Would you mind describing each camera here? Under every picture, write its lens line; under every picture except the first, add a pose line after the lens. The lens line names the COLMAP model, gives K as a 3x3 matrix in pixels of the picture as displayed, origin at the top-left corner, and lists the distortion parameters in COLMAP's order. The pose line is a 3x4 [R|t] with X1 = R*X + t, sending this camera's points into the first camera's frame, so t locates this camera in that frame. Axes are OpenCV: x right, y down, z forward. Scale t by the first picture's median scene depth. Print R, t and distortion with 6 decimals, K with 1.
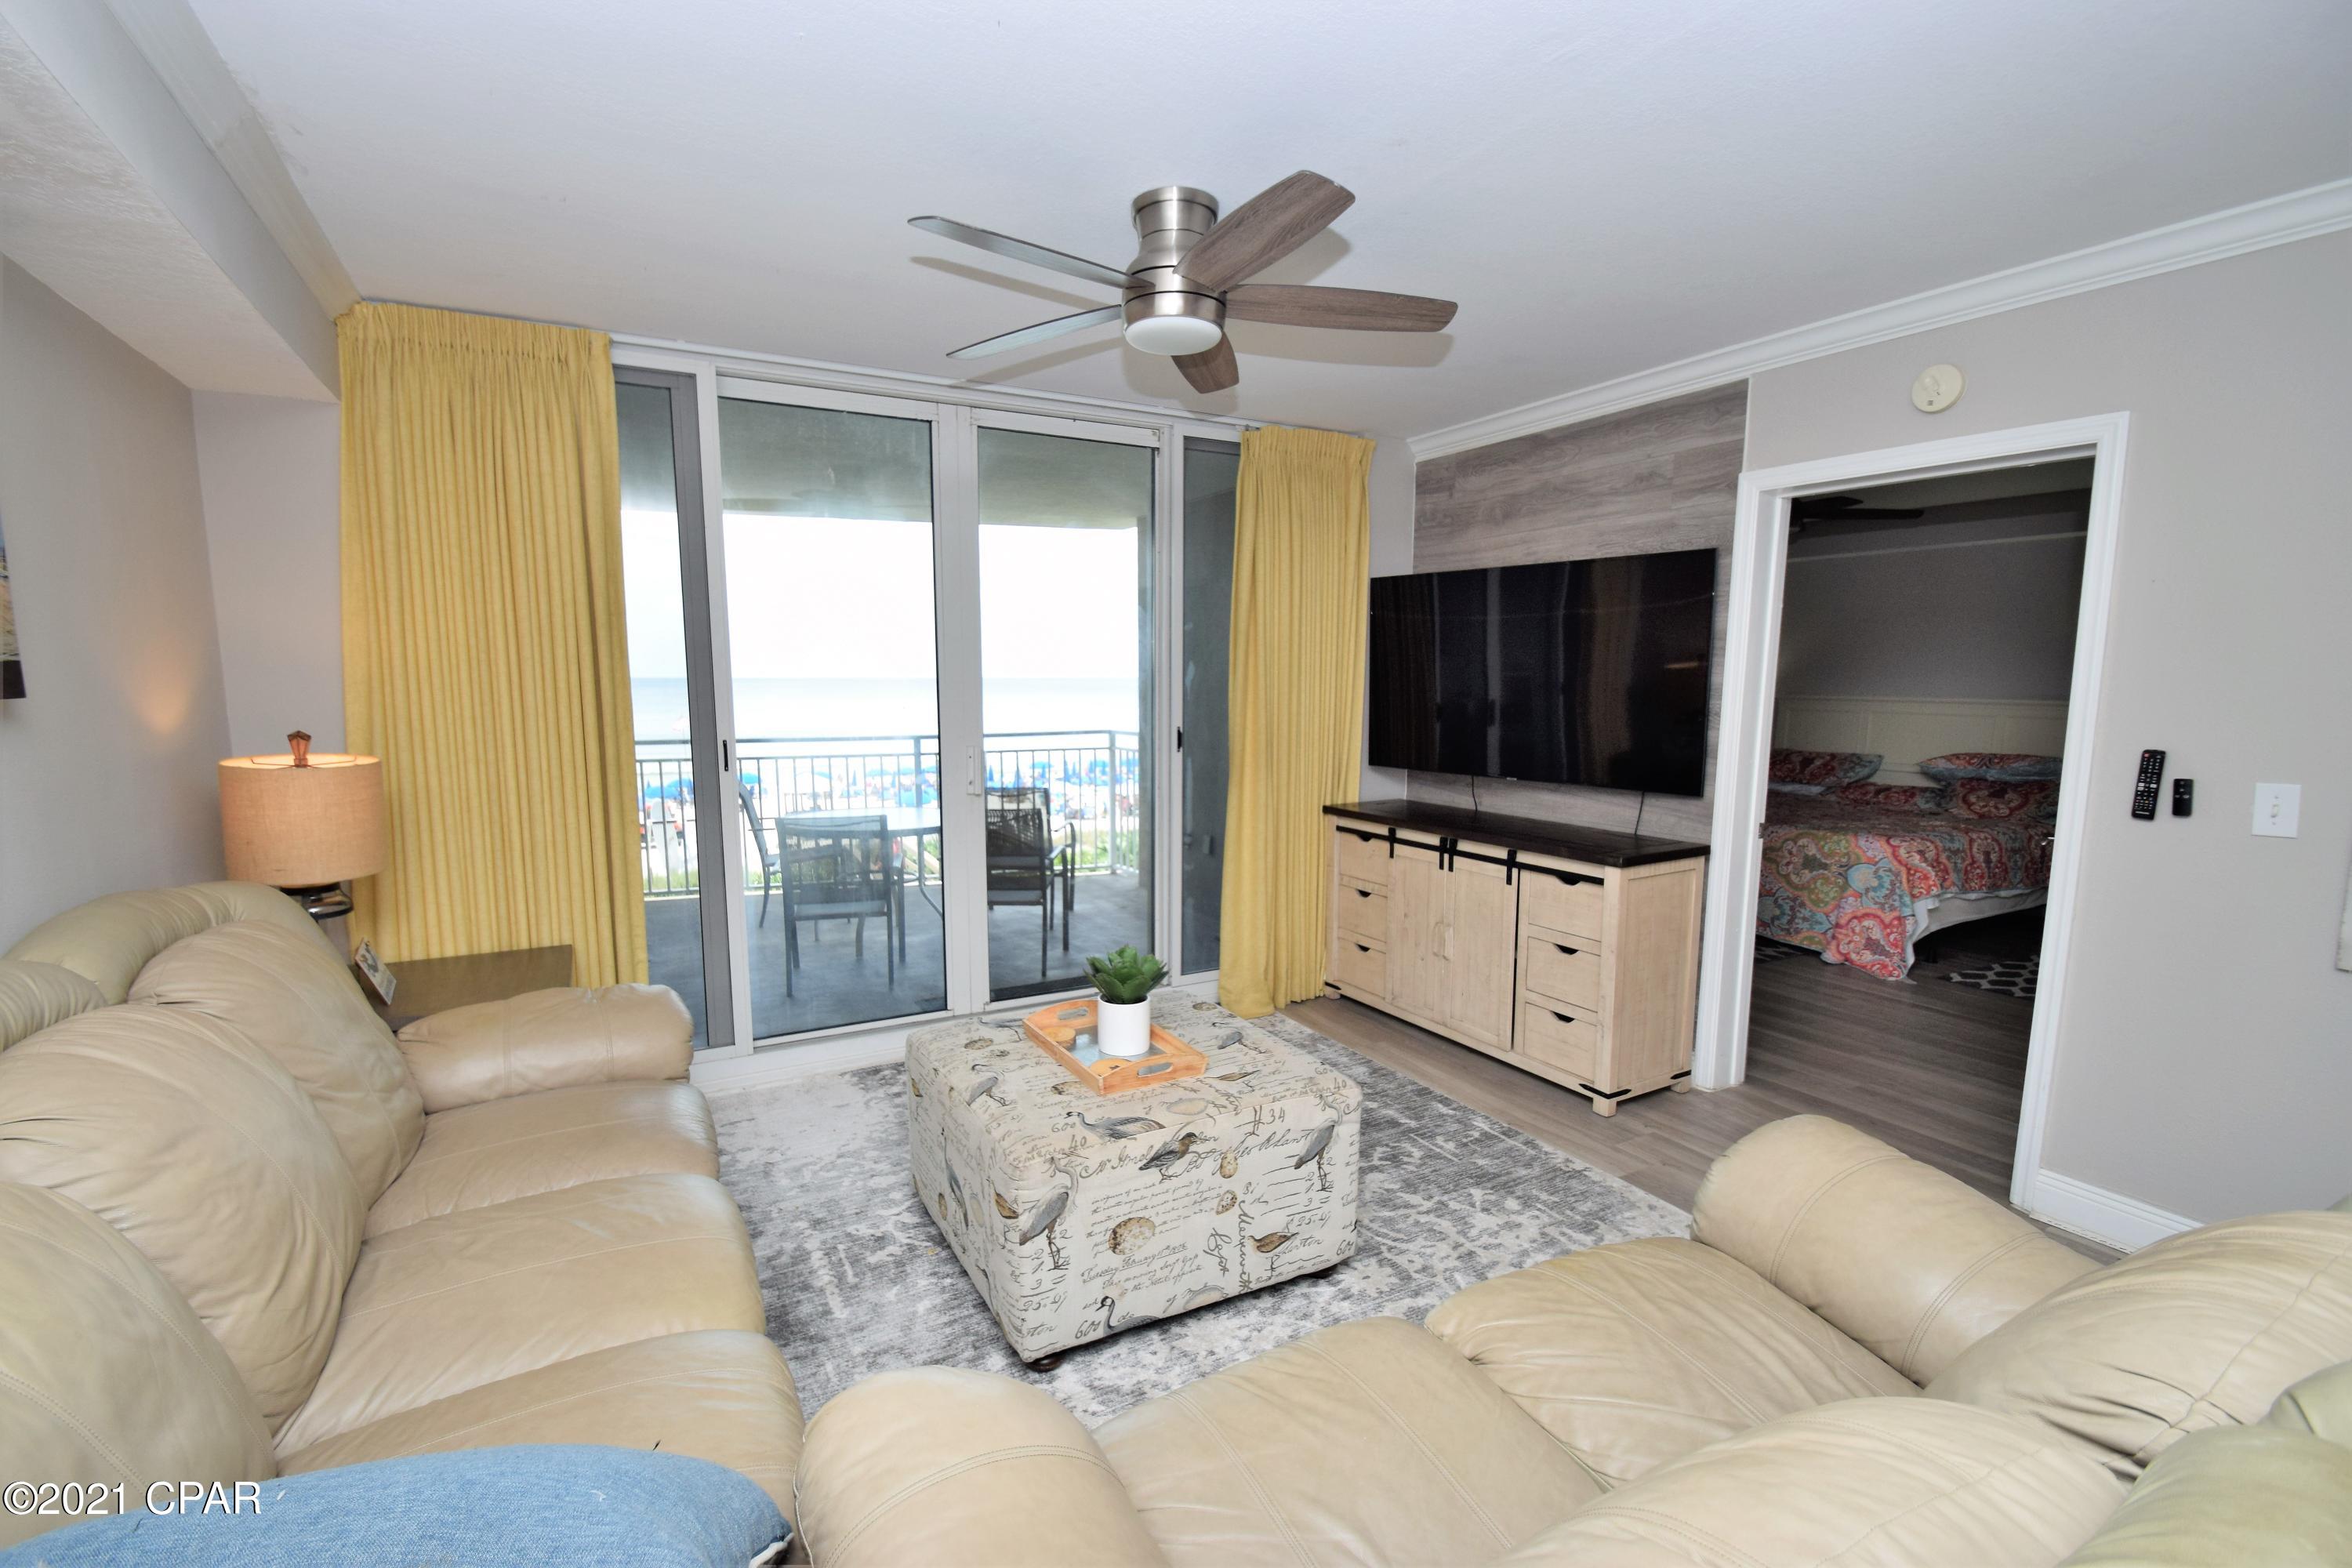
lens RADIAL K [[1034.7, 0, 1133.6], [0, 1034.7, 812.5], [0, 0, 1]] dist [-0.009819, -0.006519]
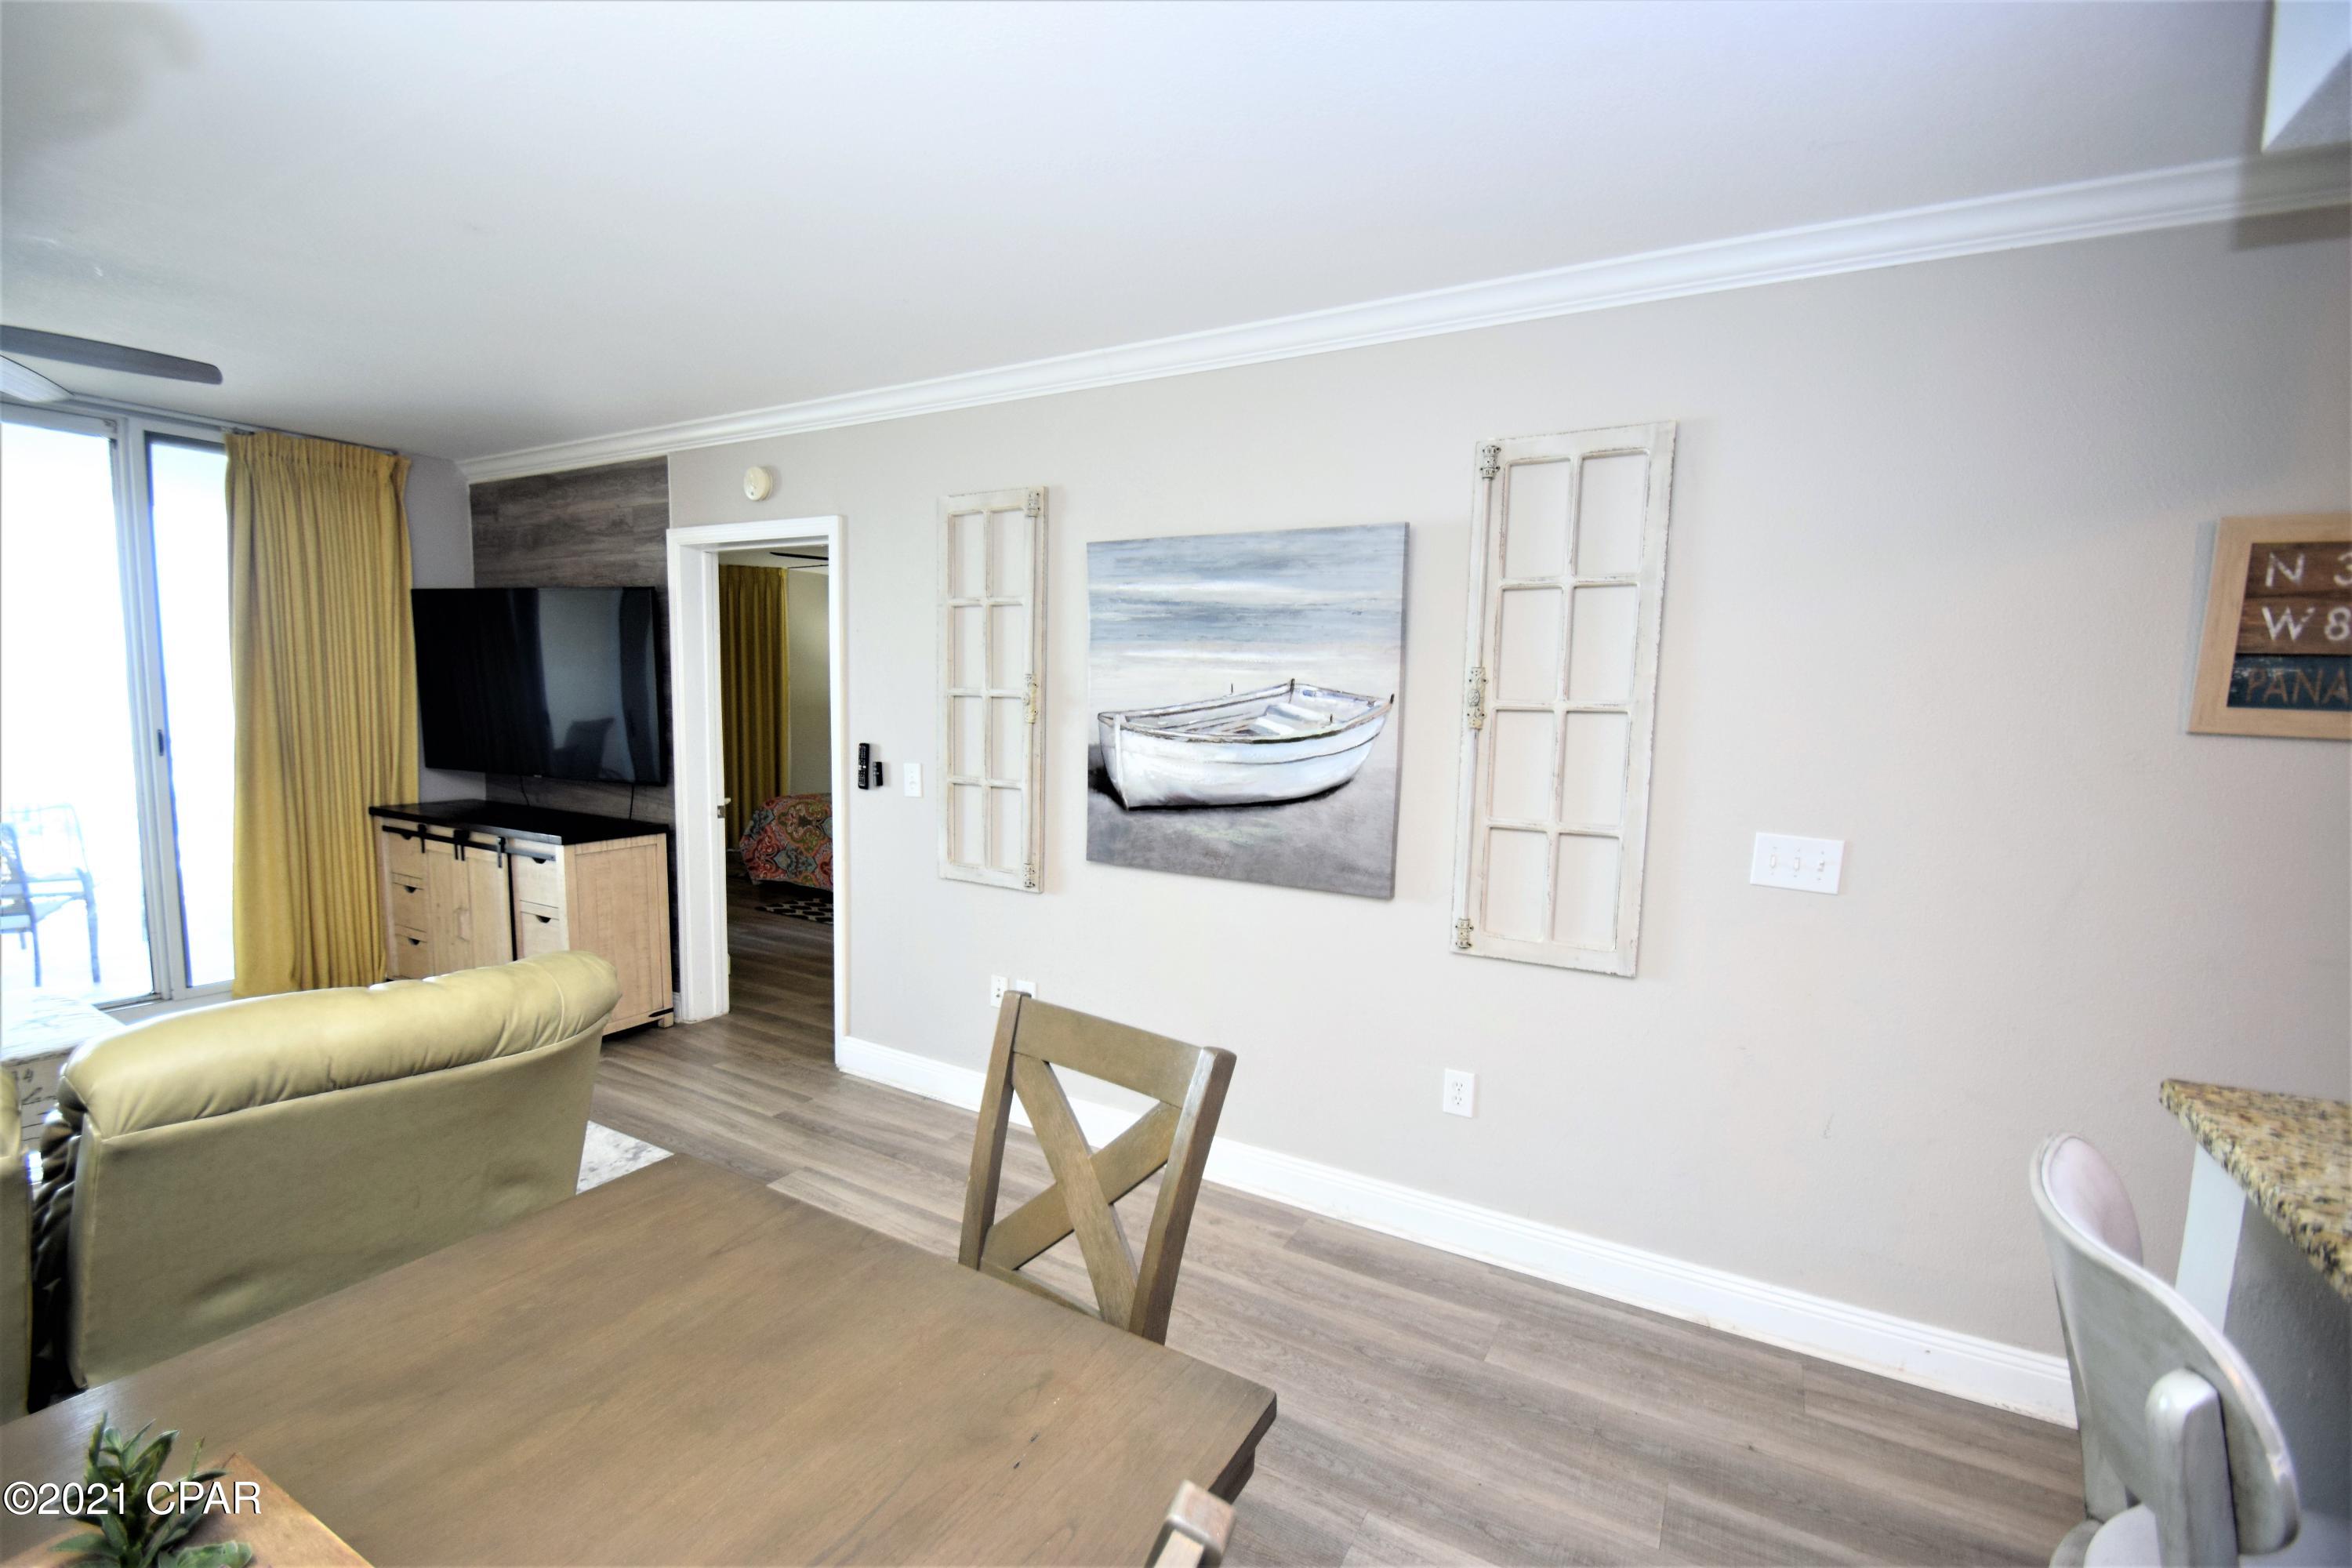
lens RADIAL K [[1034.7, 0, 1176.7], [0, 1034.7, 802.2], [0, 0, 1]] dist [-0.009819, -0.006519]
pose [[0.838210, -0.037802, 0.544036, 0.399201], [0.045539, 0.998962, -0.000751, 0.034324], [-0.543443, 0.025404, 0.839061, -0.385088]]
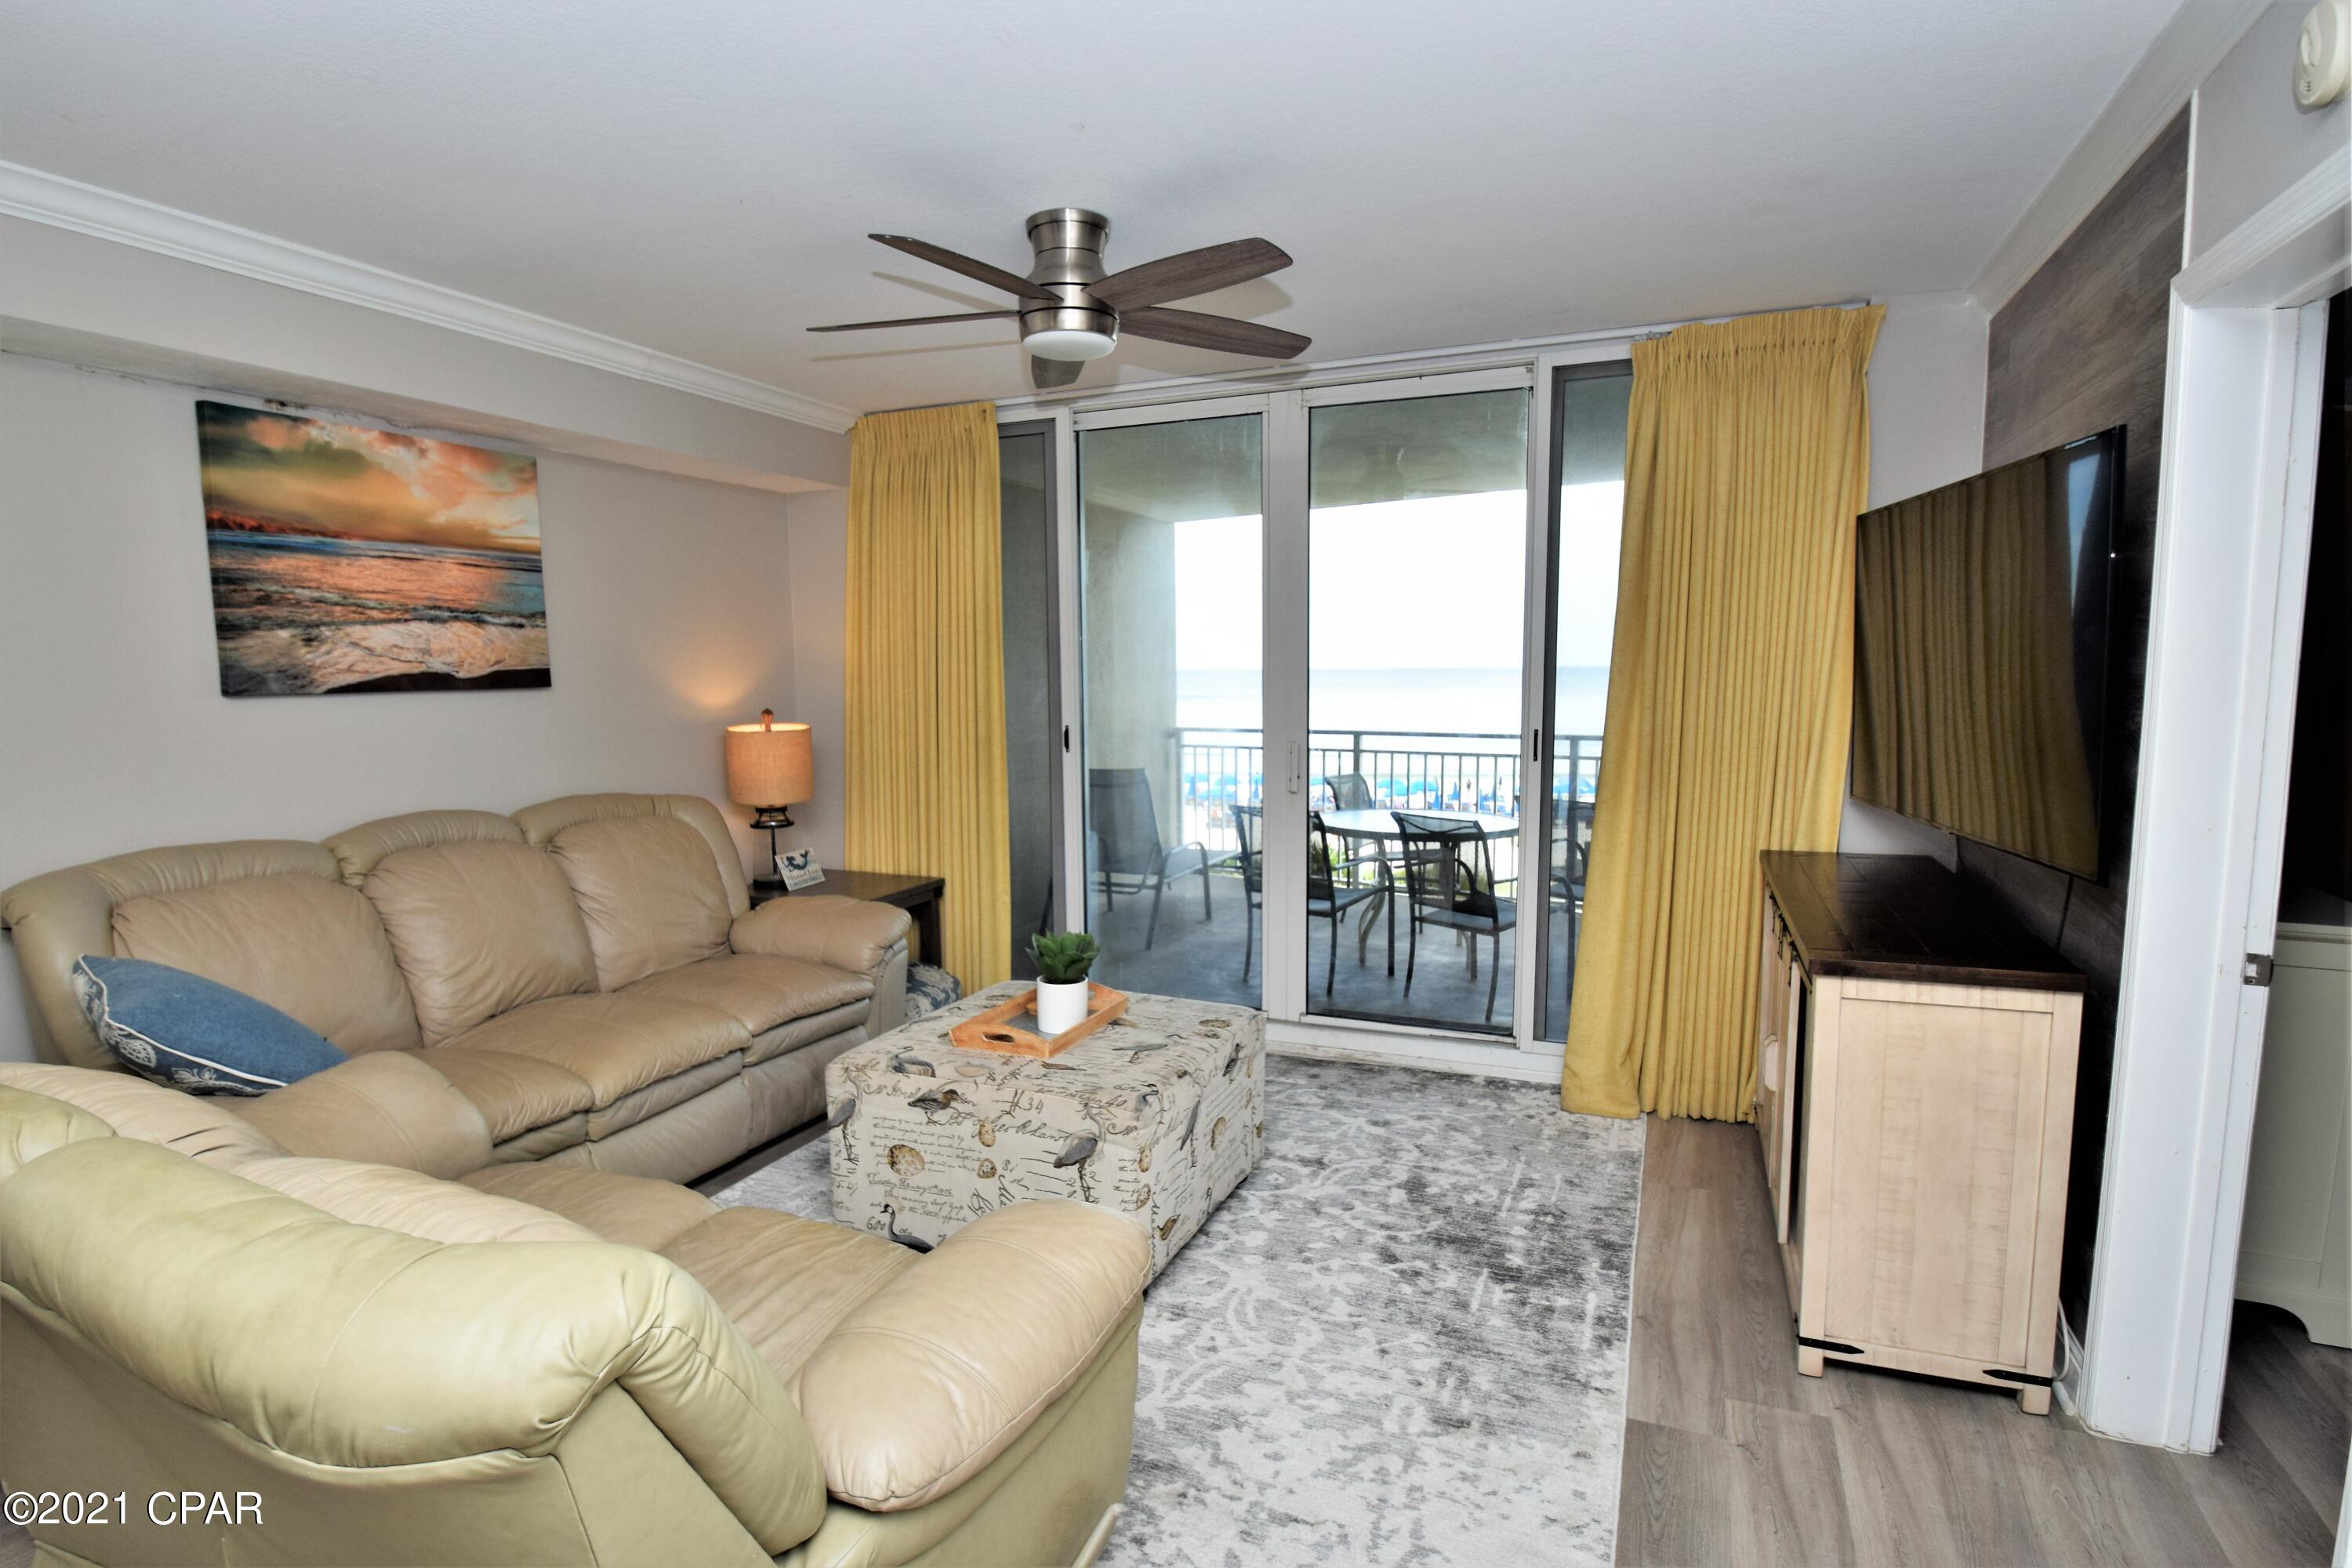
lens RADIAL K [[1224.4, 0, 1150.6], [0, 1224.4, 819.6], [0, 0, 1]] dist [-0.018025, -0.000984]
pose [[0.619278, 0.089913, -0.780006, 0.748891], [-0.092836, 0.994838, 0.040970, -0.030374], [0.779664, 0.047041, 0.624429, 0.218093]]
